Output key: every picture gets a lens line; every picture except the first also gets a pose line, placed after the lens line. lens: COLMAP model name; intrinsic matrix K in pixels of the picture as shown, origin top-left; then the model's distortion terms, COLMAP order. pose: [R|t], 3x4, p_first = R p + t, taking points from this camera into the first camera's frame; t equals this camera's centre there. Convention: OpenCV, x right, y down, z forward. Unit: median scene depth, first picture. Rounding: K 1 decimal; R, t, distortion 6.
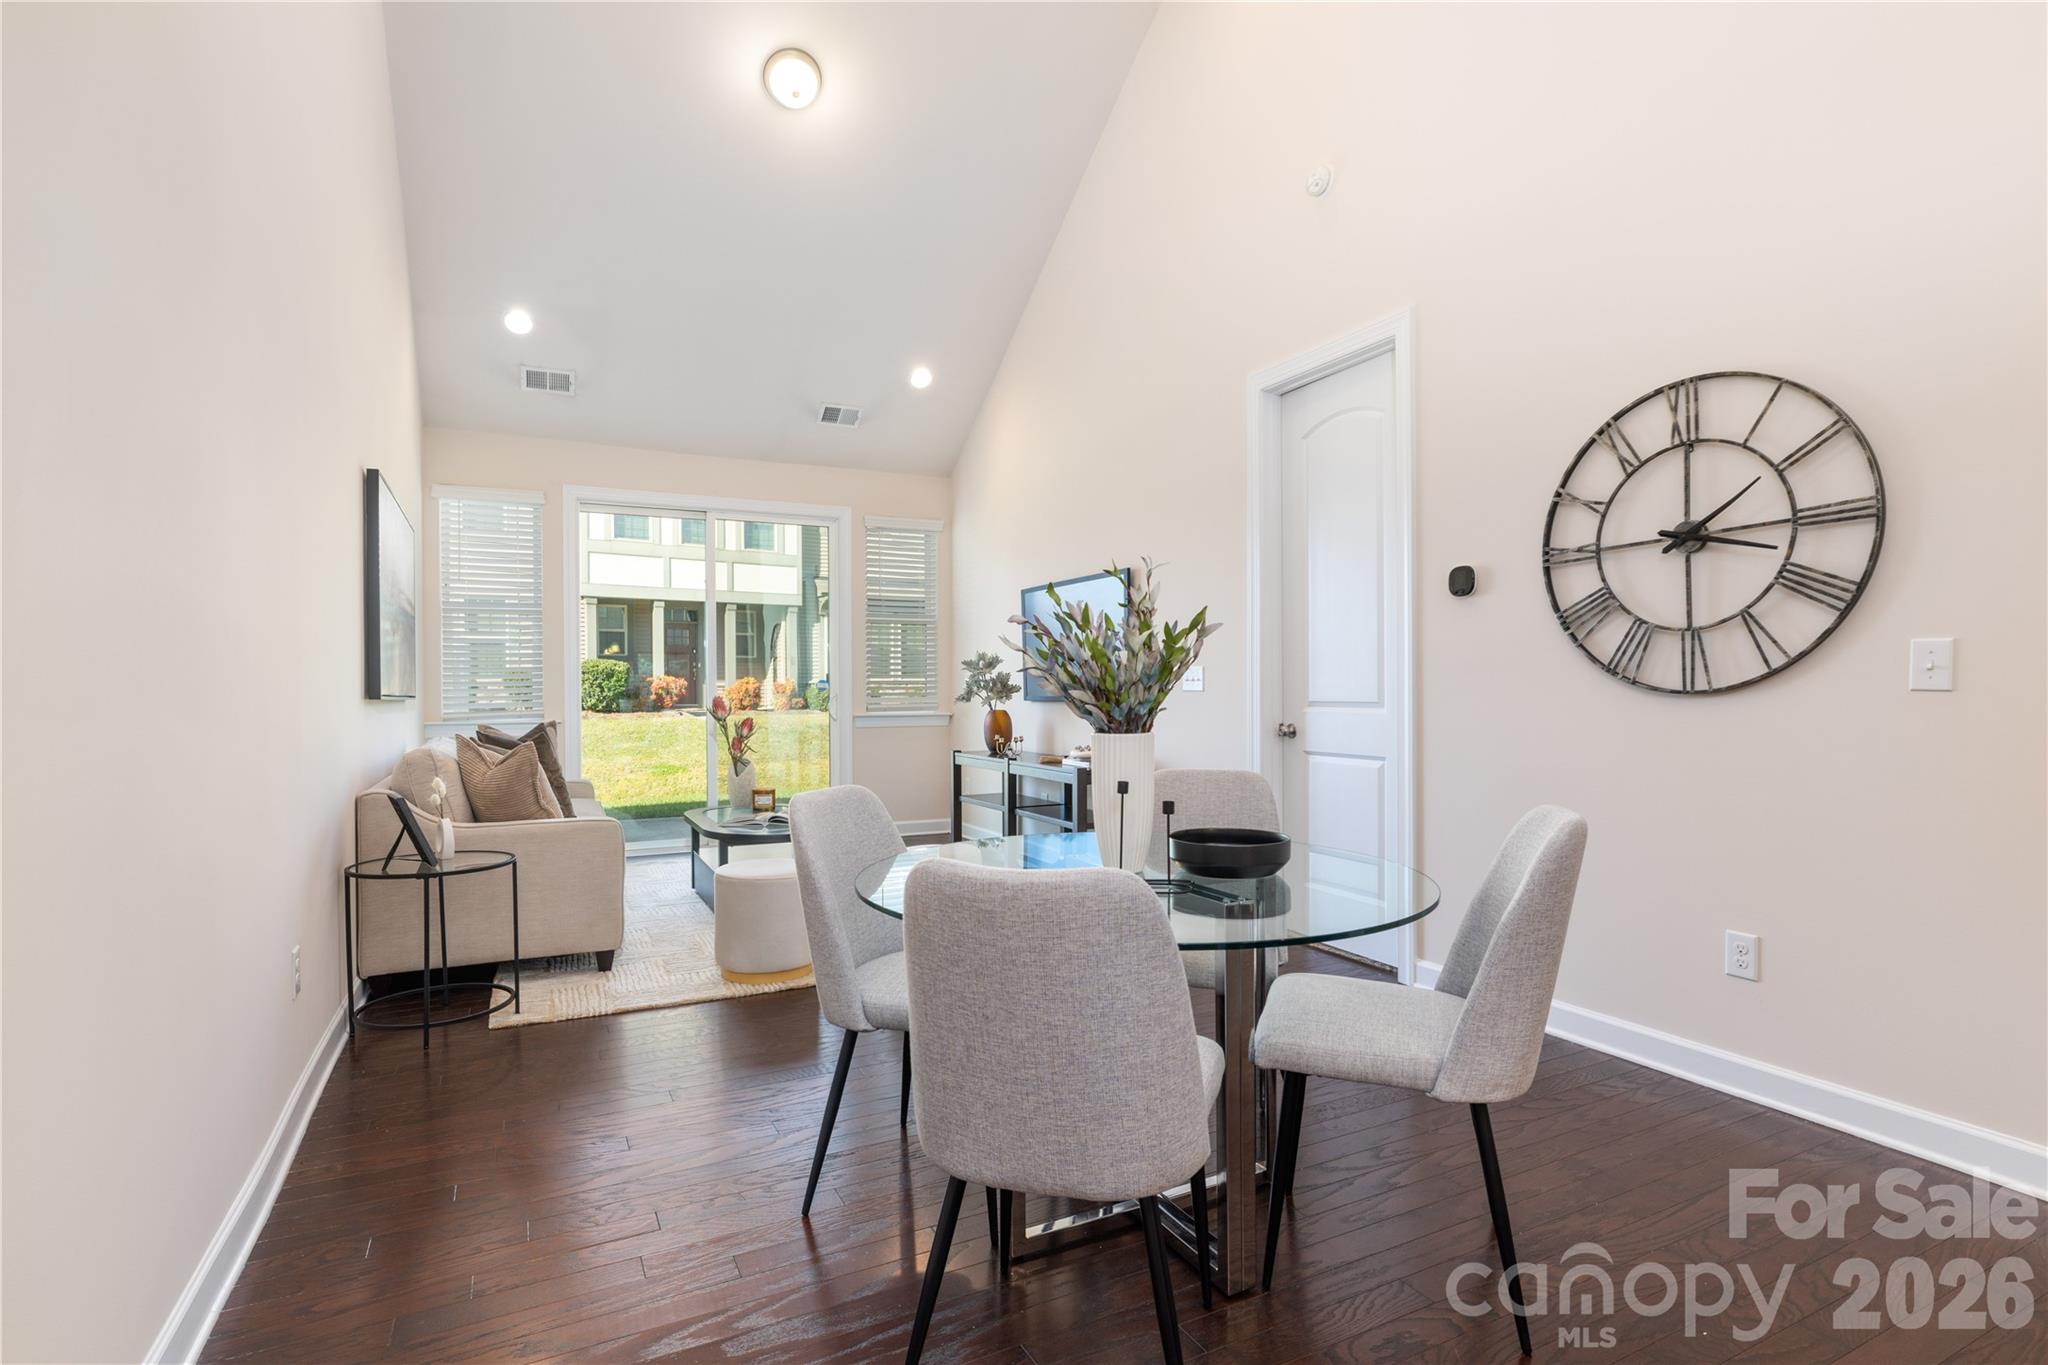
lens RADIAL K [[998.0, 0, 1024.3], [0, 998.0, 689.3], [0, 0, 1]] dist [0.002000, -0.000539]
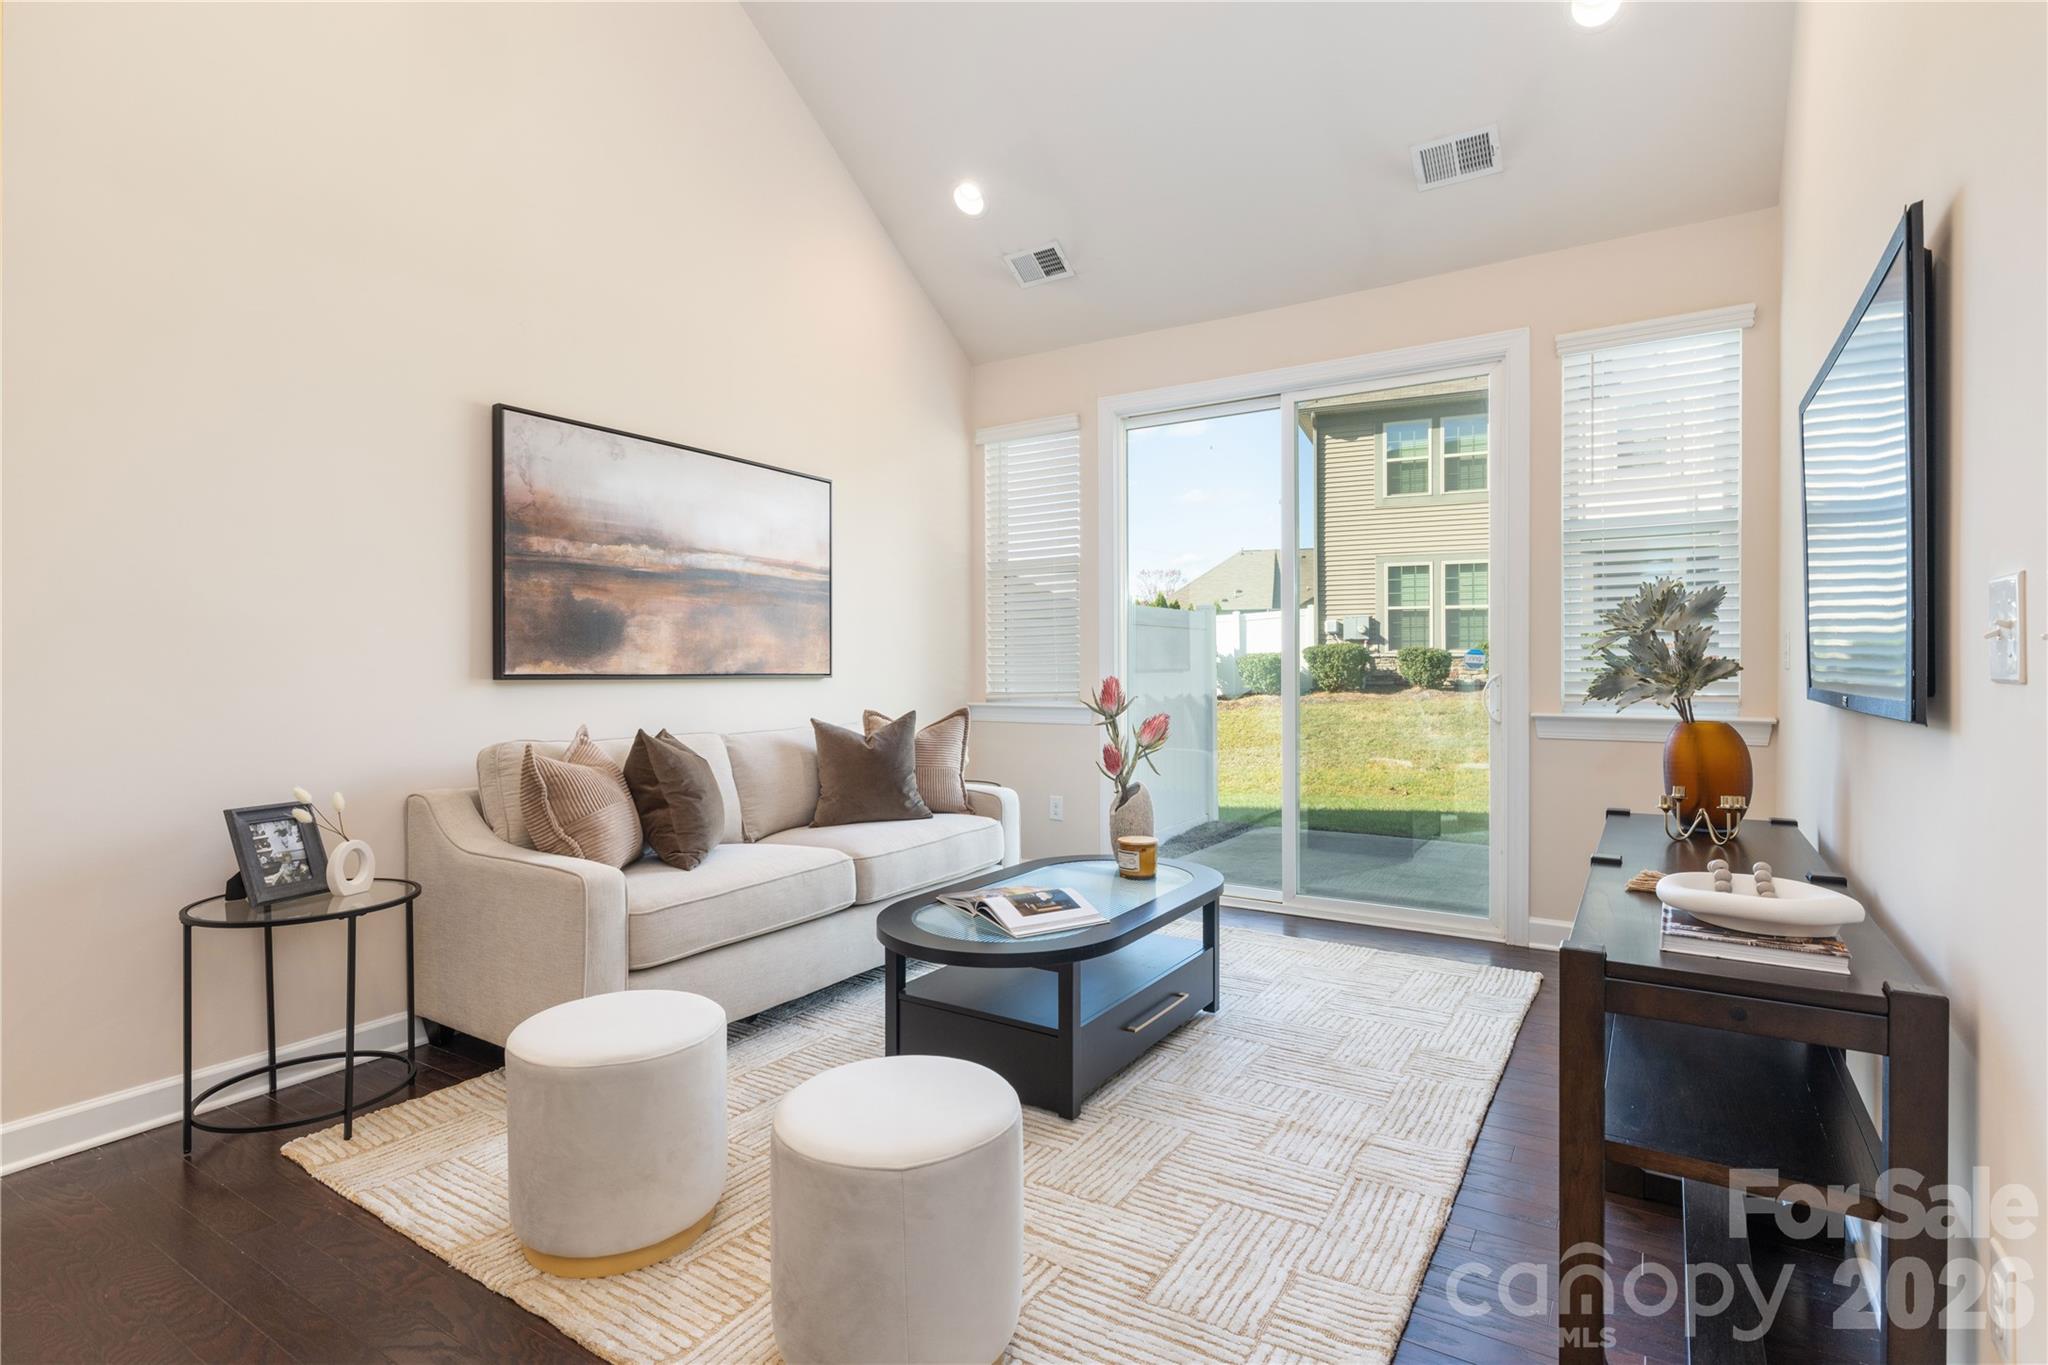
lens RADIAL K [[998.0, 0, 1030.7], [0, 998.0, 678.0], [0, 0, 1]] dist [0.002000, -0.000539]
pose [[0.515021, 0.014330, -0.857058, 0.161741], [-0.002926, 0.999884, 0.014960, -0.001931], [0.857172, -0.005197, 0.515003, 0.532761]]
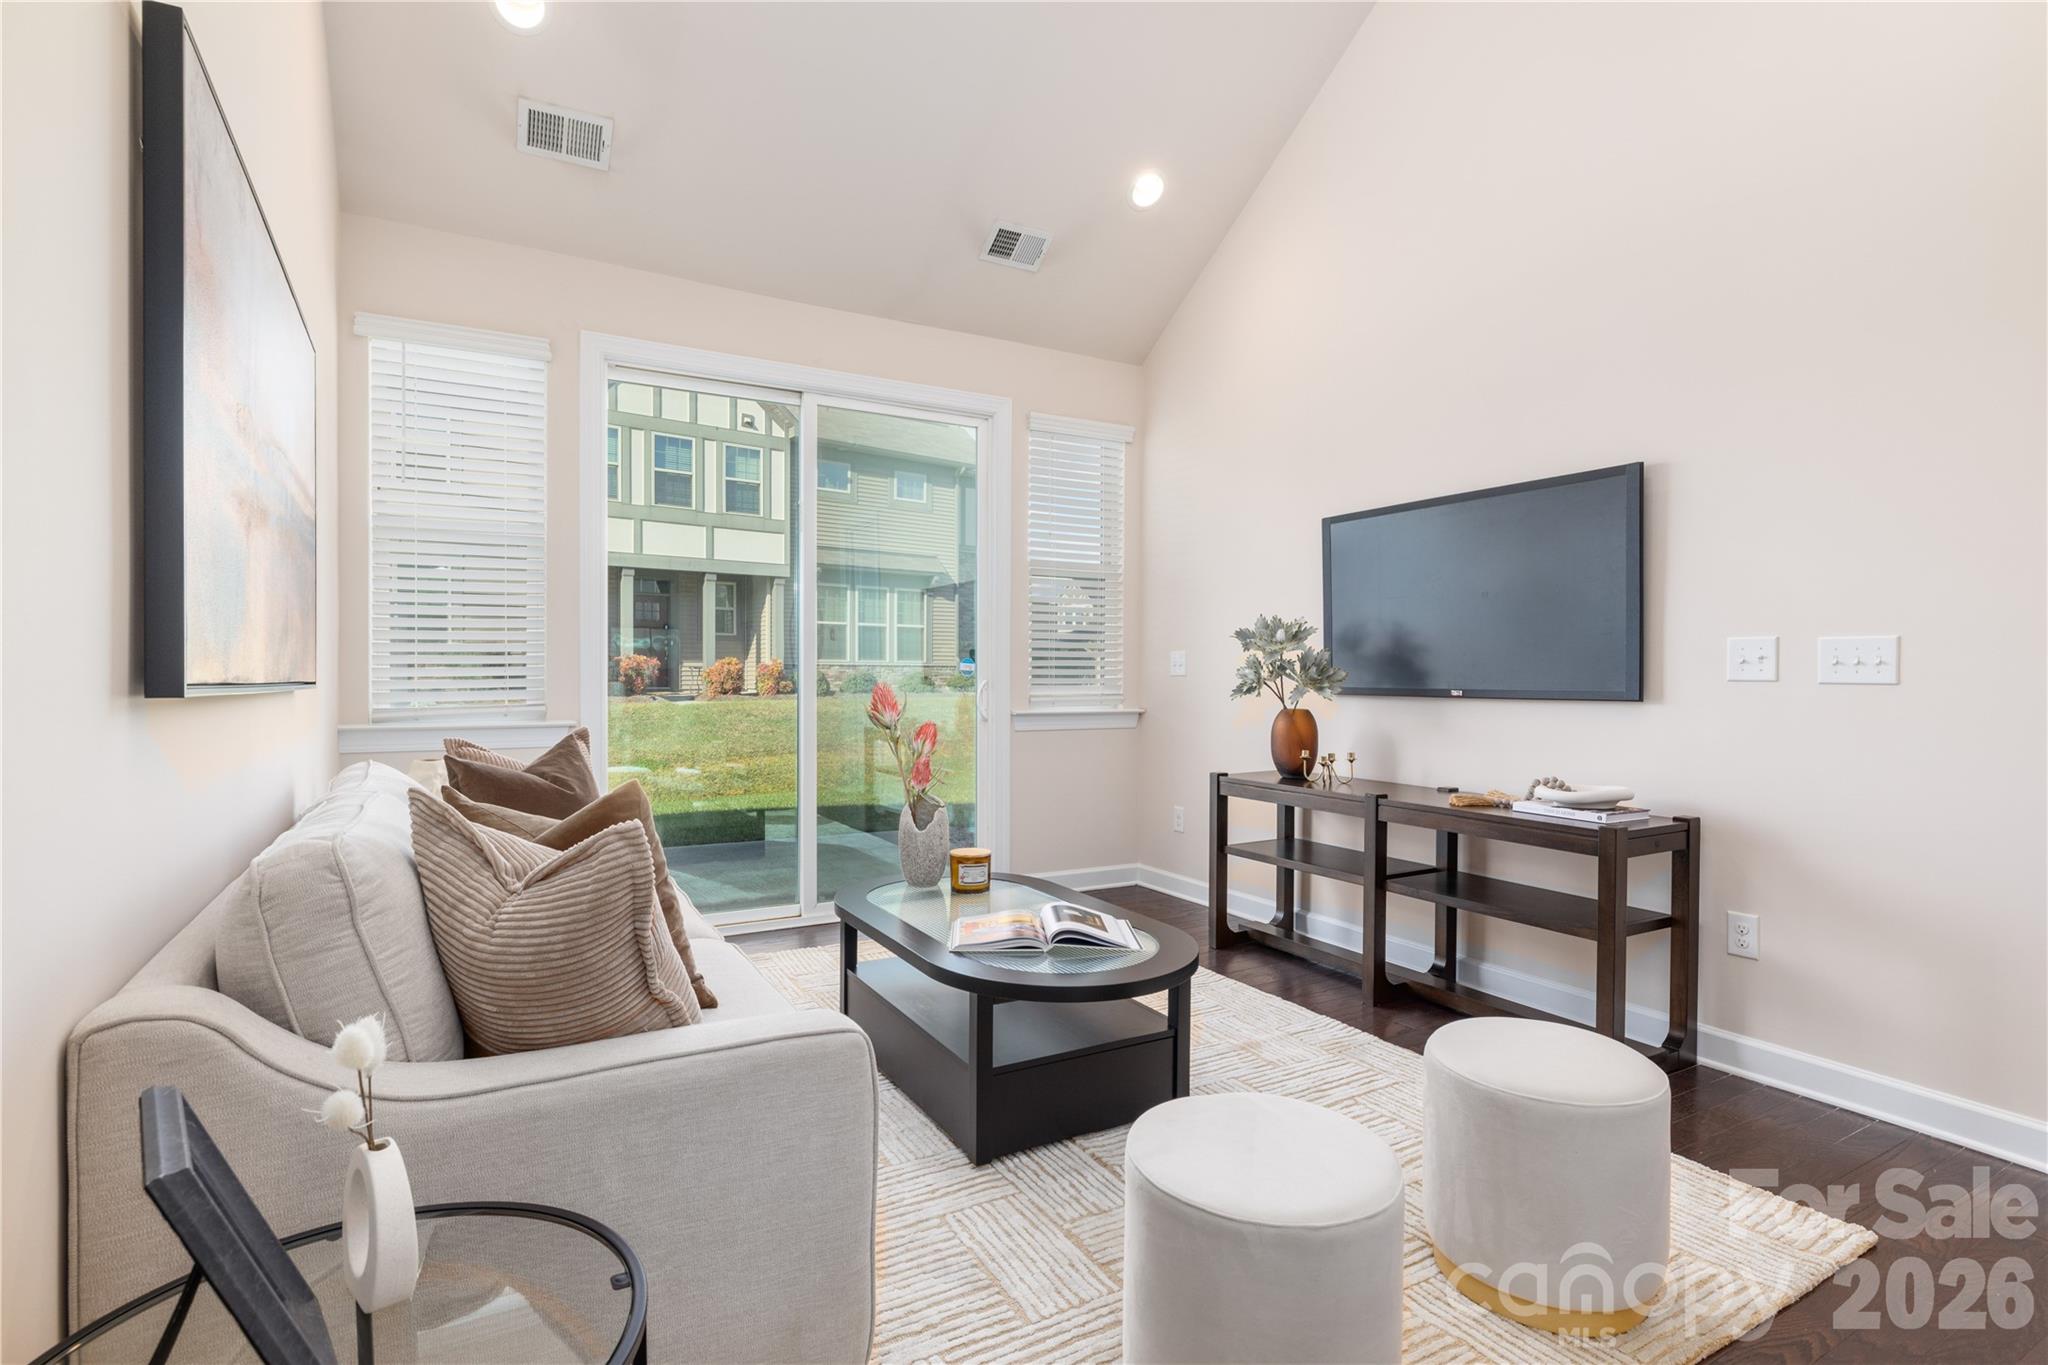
lens RADIAL K [[998.0, 0, 1030.7], [0, 998.0, 675.6], [0, 0, 1]] dist [0.002000, -0.000539]
pose [[0.998356, 0.009026, 0.056602, -0.212100], [-0.009157, 0.999956, 0.002063, -0.000370], [-0.056581, -0.002578, 0.998395, 0.363074]]
